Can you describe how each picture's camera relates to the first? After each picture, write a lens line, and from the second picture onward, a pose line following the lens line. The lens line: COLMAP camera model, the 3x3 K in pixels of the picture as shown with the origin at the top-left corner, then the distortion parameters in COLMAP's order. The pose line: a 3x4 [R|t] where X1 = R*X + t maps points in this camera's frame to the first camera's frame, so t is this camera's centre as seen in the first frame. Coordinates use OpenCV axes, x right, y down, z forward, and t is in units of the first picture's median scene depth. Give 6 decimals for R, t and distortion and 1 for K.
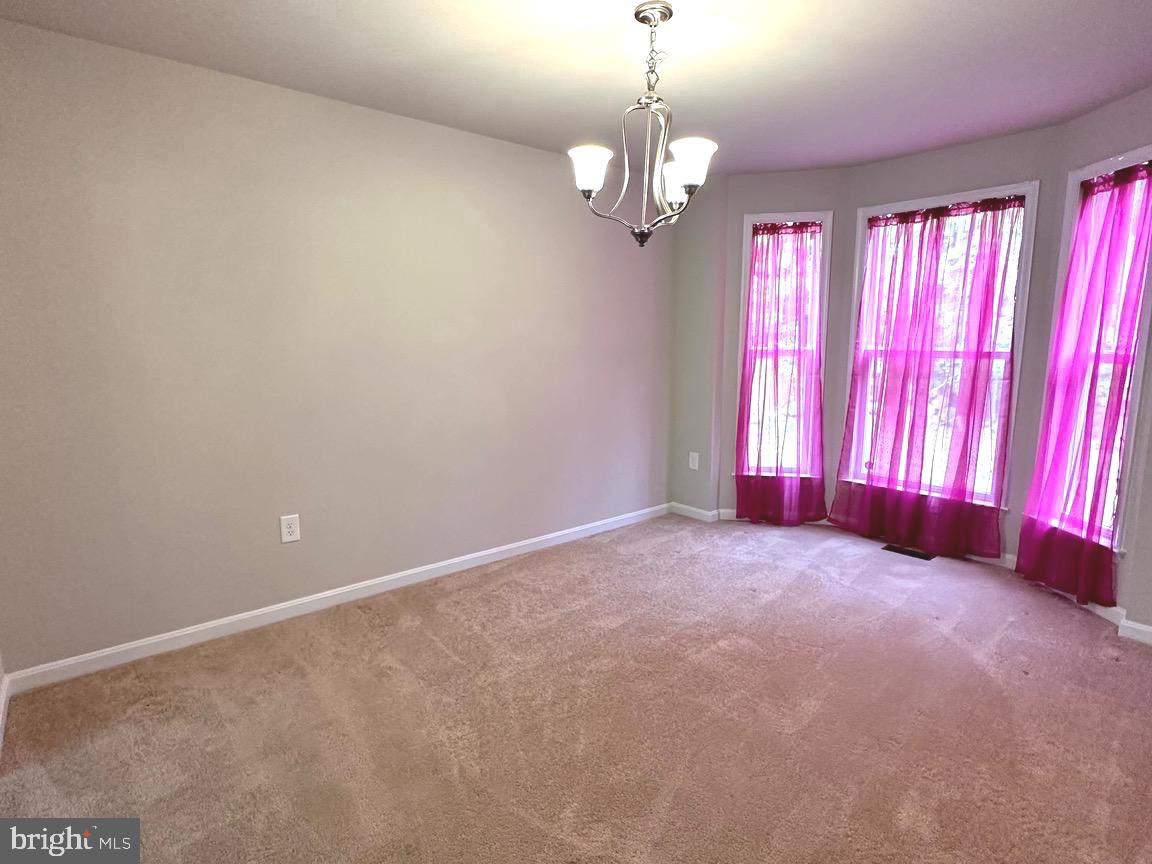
lens RADIAL K [[603.4, 0, 574.6], [0, 603.4, 428.7], [0, 0, 1]] dist [-0.013858, 0.008035]
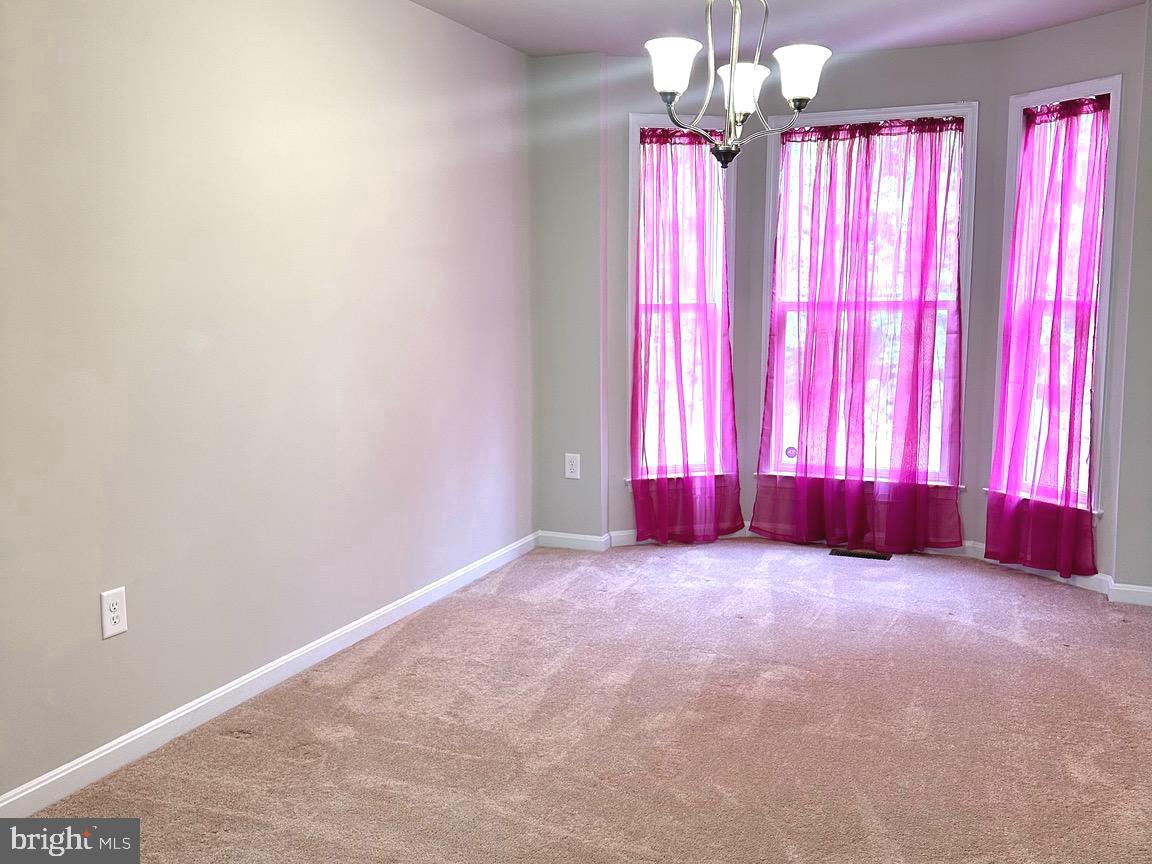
lens RADIAL K [[1026.7, 0, 568.0], [0, 1026.7, 437.3], [0, 0, 1]] dist [0.065833, -0.121017]
pose [[0.901527, -0.064401, 0.427903, -0.400016], [0.068540, 0.997632, 0.005744, 0.017459], [-0.427260, 0.024150, 0.903806, -0.078390]]
